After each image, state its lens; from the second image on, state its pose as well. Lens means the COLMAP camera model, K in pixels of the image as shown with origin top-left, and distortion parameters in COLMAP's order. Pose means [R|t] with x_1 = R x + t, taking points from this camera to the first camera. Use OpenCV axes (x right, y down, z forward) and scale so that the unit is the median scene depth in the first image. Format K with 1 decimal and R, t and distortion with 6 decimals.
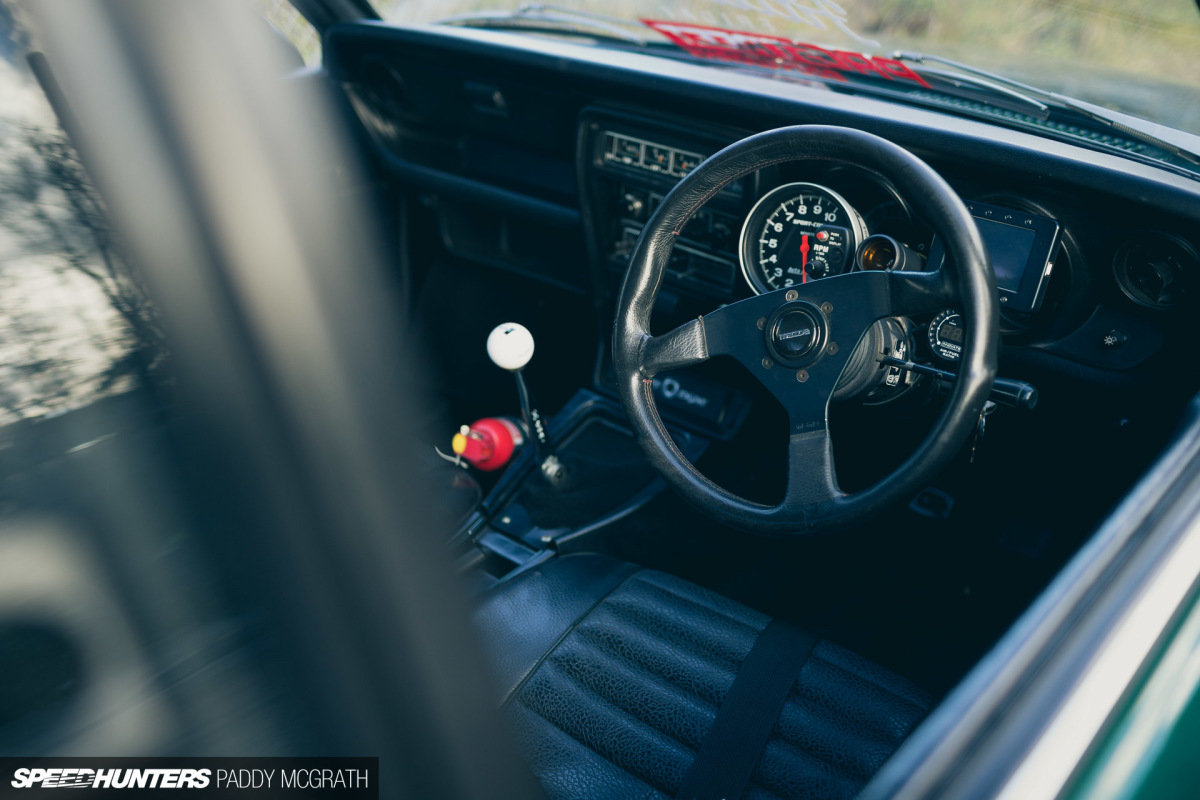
lens RADIAL K [[1134.9, 0, 600.0], [0, 1134.9, 400.0], [0, 0, 1]] dist [-0.000628, 0.002941]
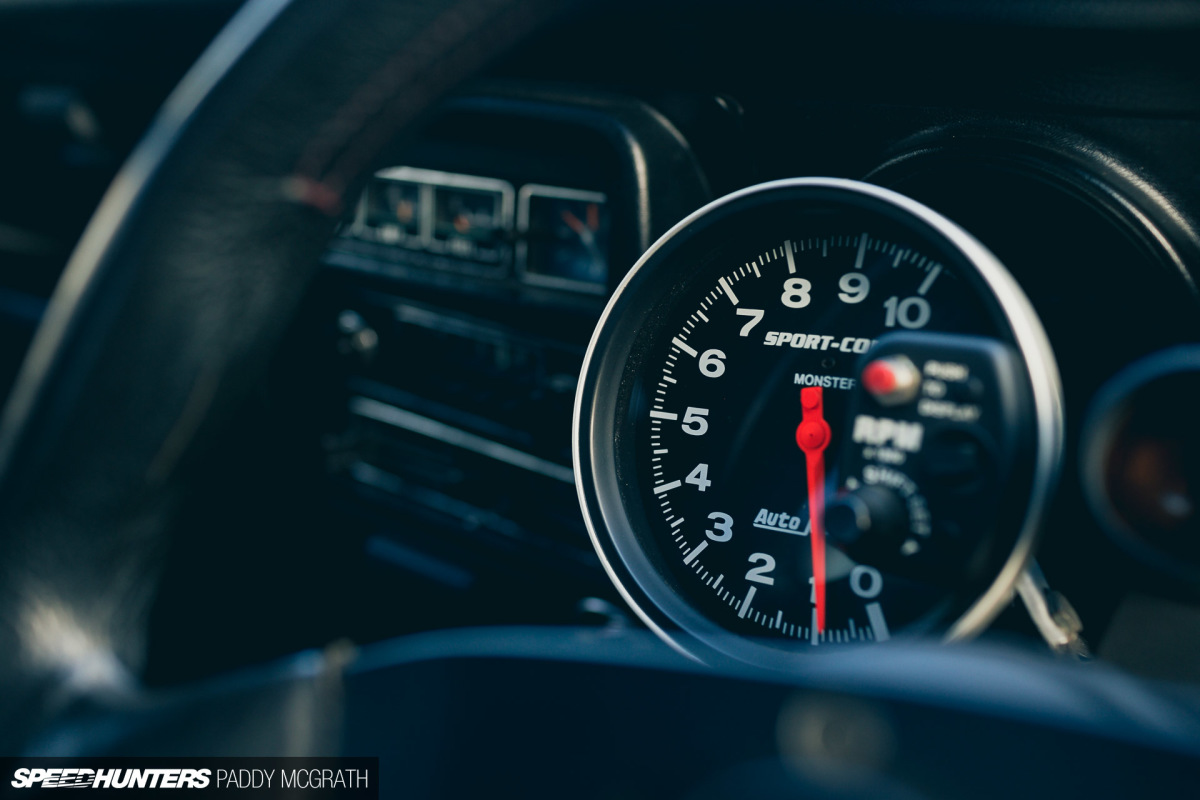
lens RADIAL K [[1134.9, 0, 600.0], [0, 1134.9, 400.0], [0, 0, 1]] dist [-0.000628, 0.002941]
pose [[0.999681, -0.024215, 0.007236, 0.130126], [0.025111, 0.984092, -0.175878, -0.097427], [-0.002862, 0.176003, 0.984385, 0.744054]]
